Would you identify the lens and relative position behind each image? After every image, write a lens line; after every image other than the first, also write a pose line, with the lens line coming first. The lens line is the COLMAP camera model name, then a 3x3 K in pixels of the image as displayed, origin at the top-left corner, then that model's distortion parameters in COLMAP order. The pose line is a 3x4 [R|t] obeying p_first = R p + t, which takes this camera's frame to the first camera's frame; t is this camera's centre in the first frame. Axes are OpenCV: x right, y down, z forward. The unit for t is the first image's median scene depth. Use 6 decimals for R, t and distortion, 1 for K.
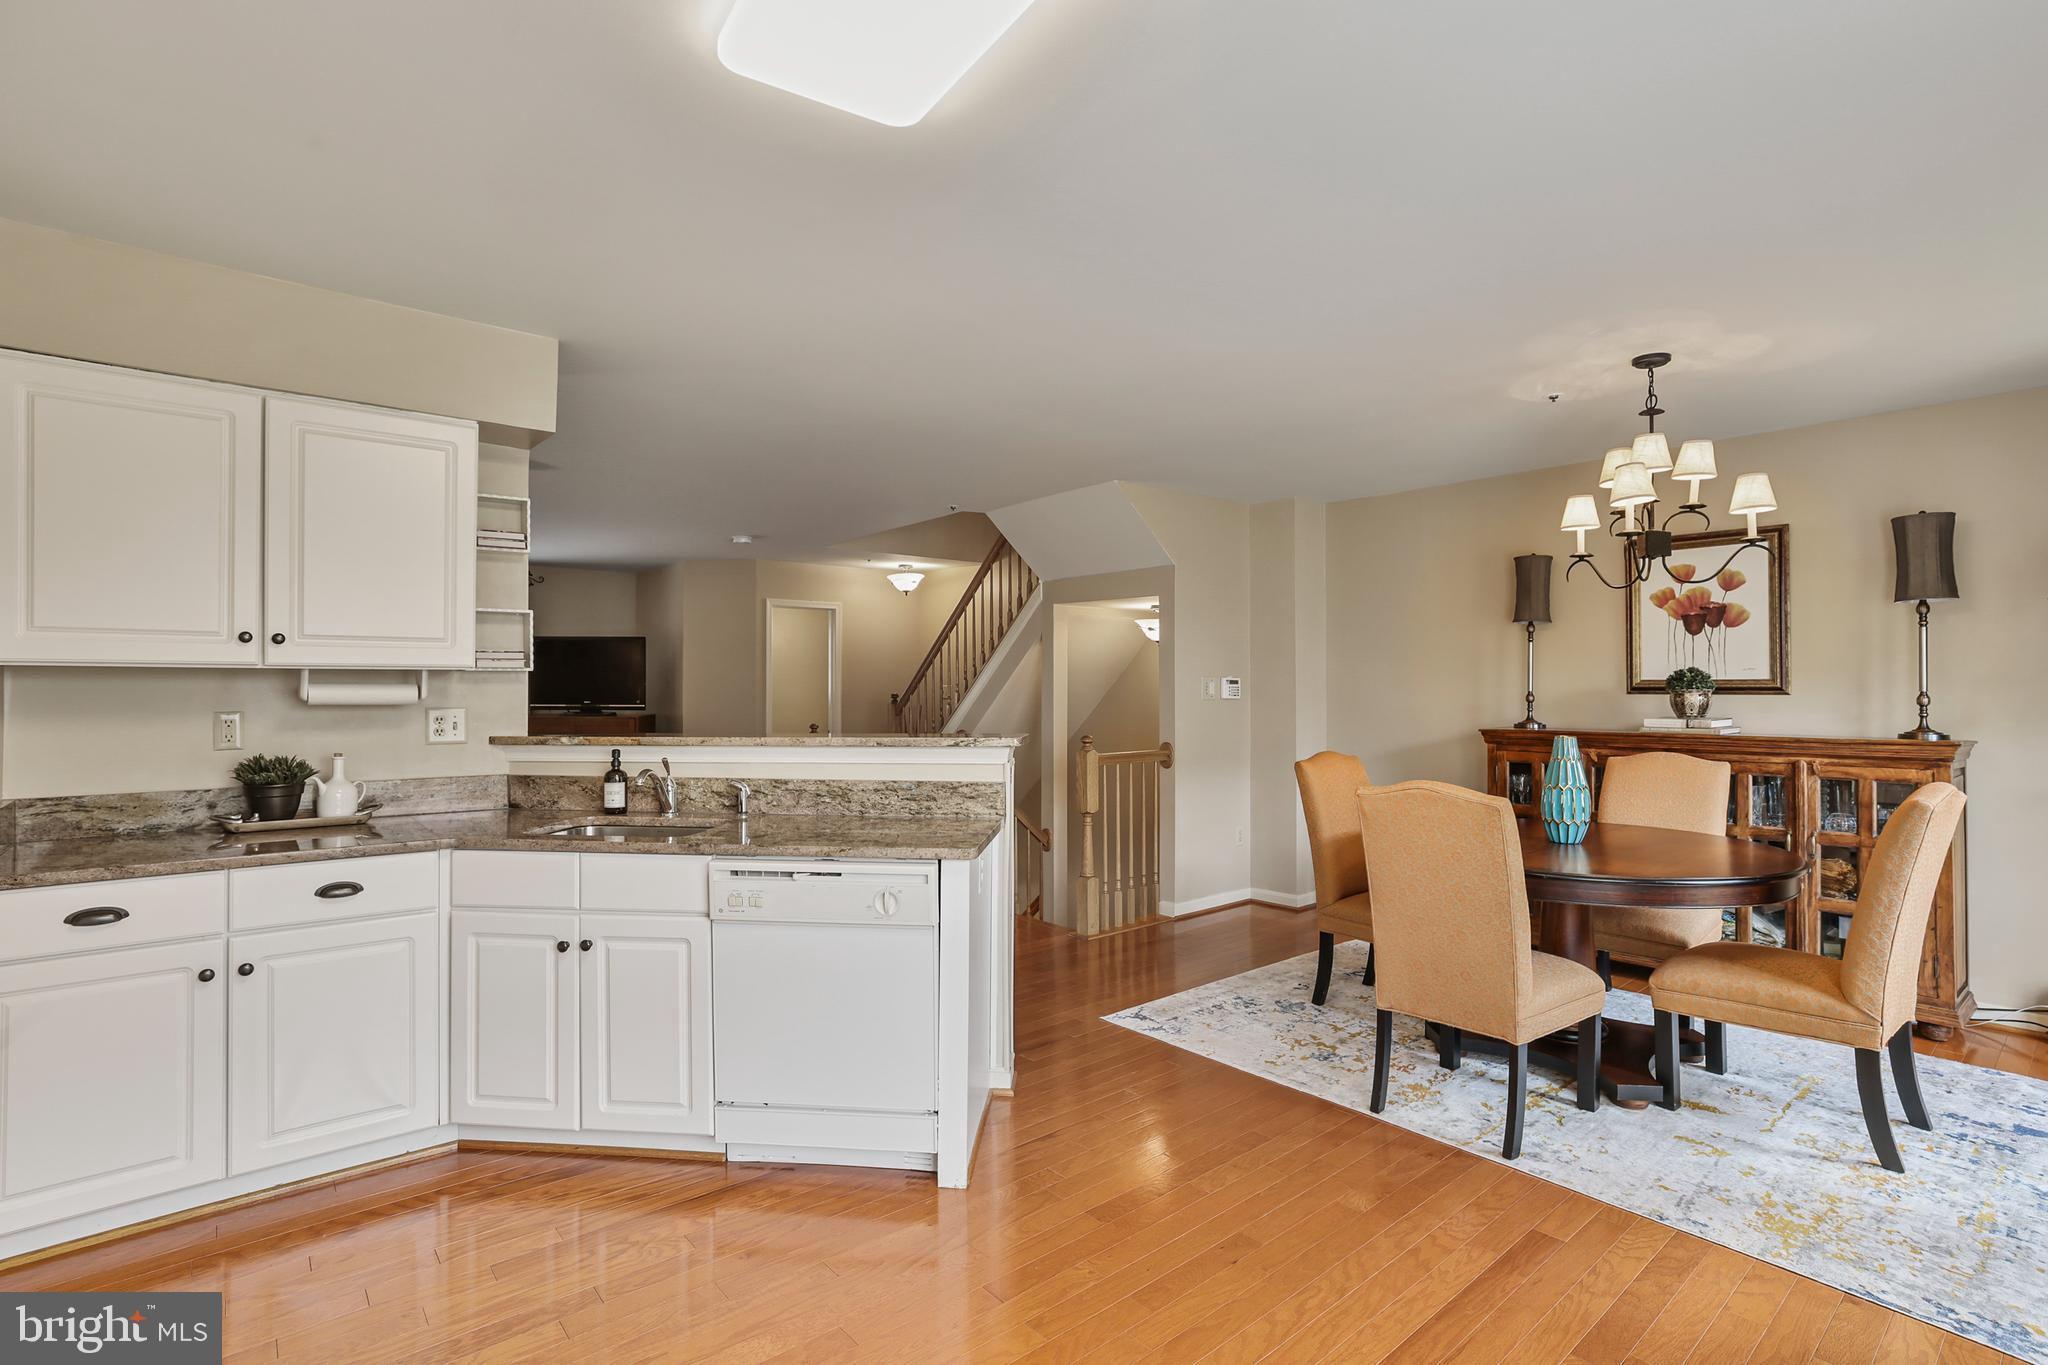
lens RADIAL K [[974.2, 0, 1022.1], [0, 974.2, 699.4], [0, 0, 1]] dist [-0.045105, 0.024584]
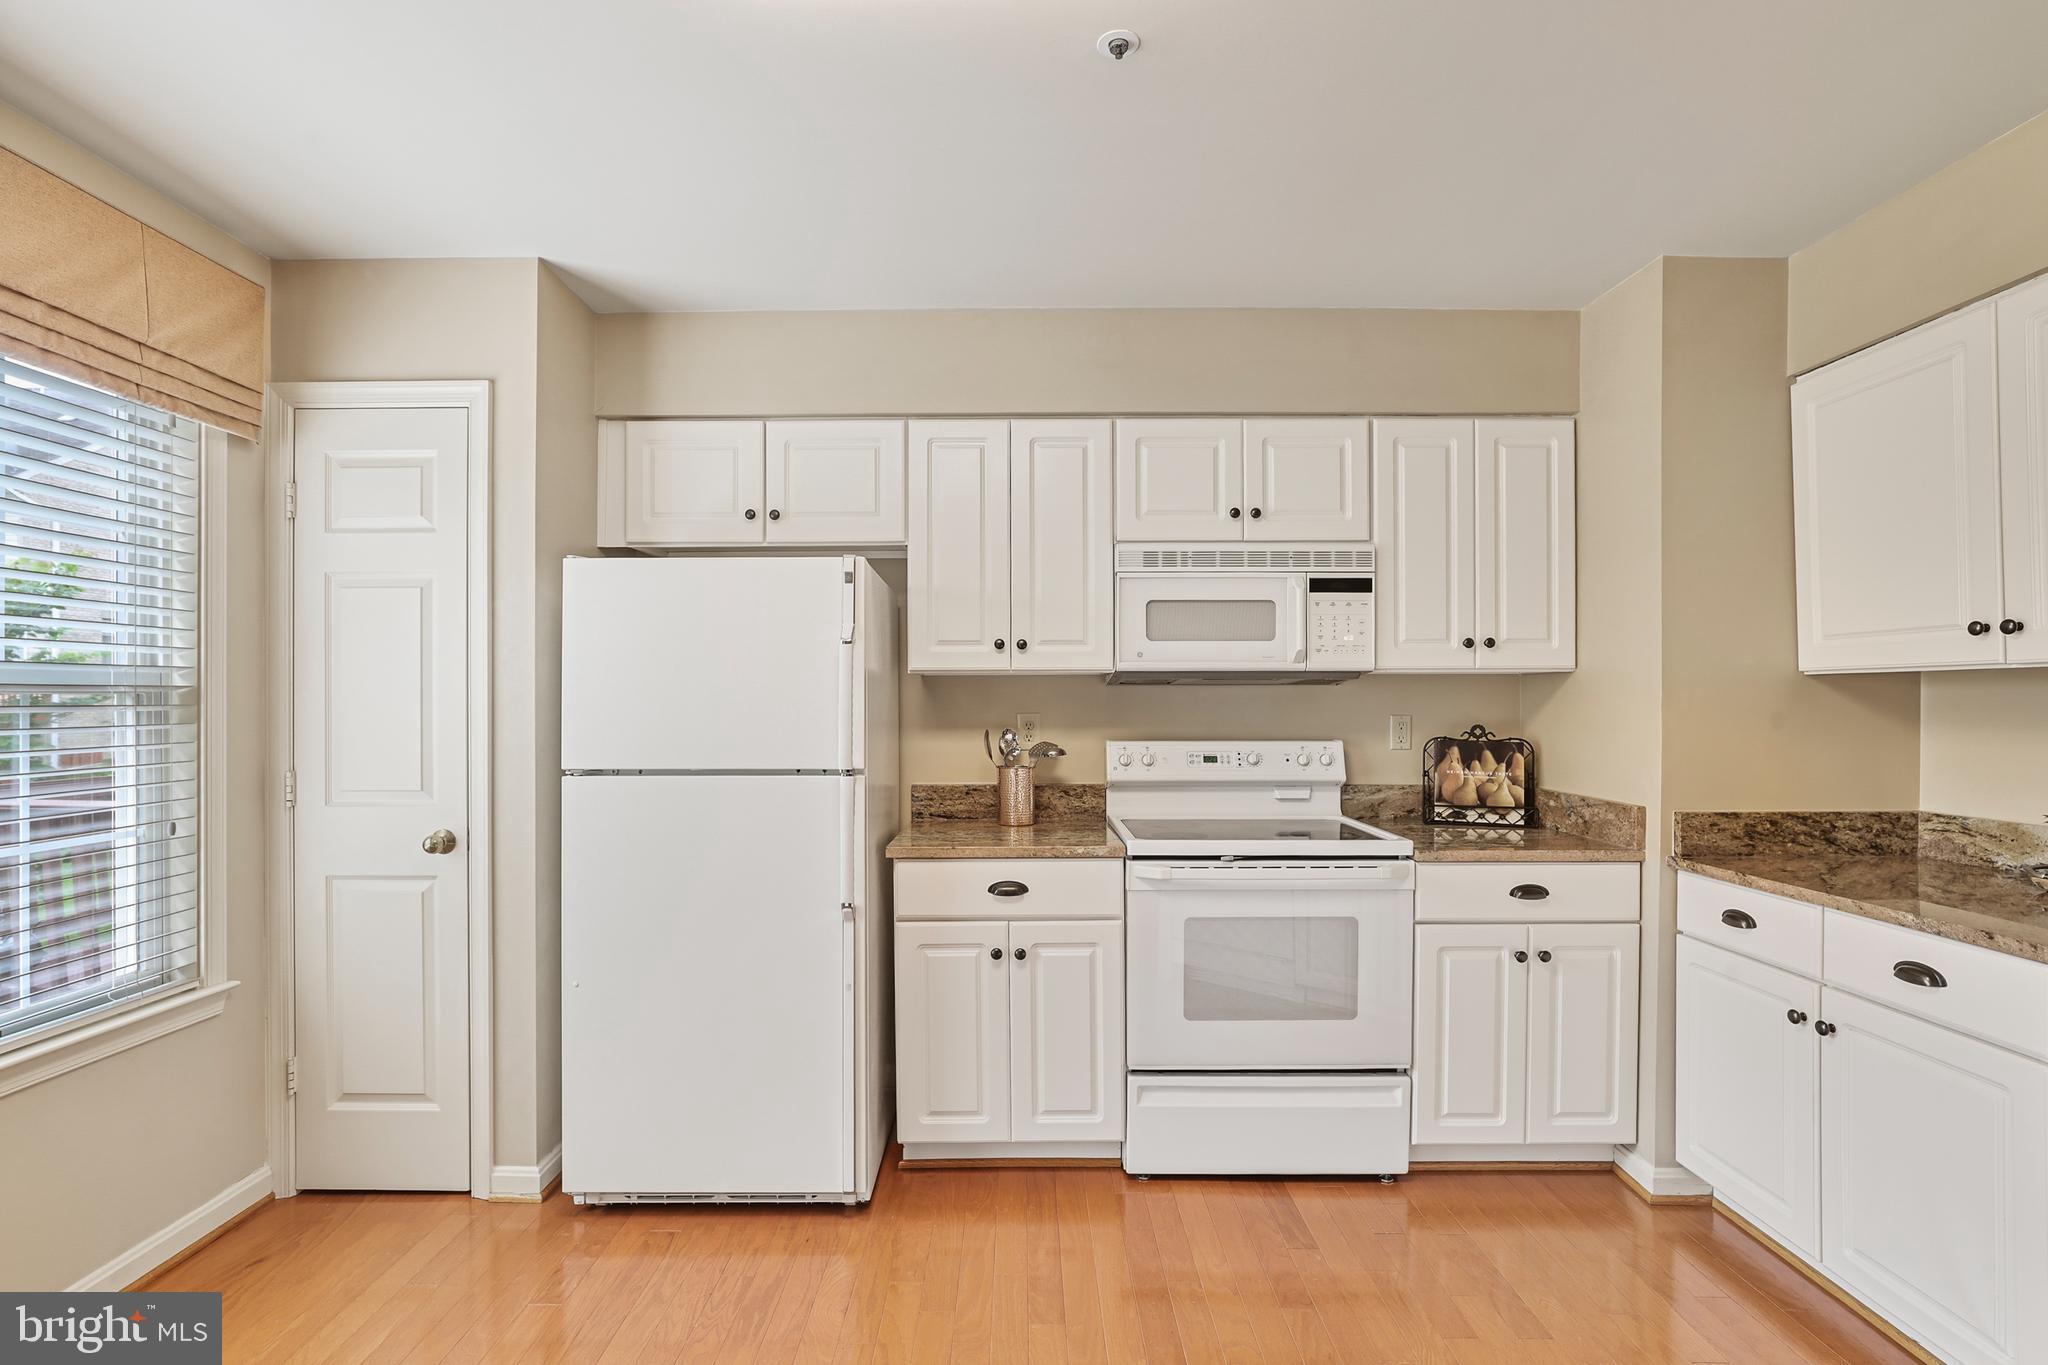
lens RADIAL K [[974.2, 0, 1022.1], [0, 974.2, 699.4], [0, 0, 1]] dist [-0.045105, 0.024584]
pose [[-0.645376, -0.002519, -0.763861, 0.256608], [-0.007239, 0.999970, 0.002819, -0.004589], [0.763830, 0.007349, -0.645375, 0.883496]]
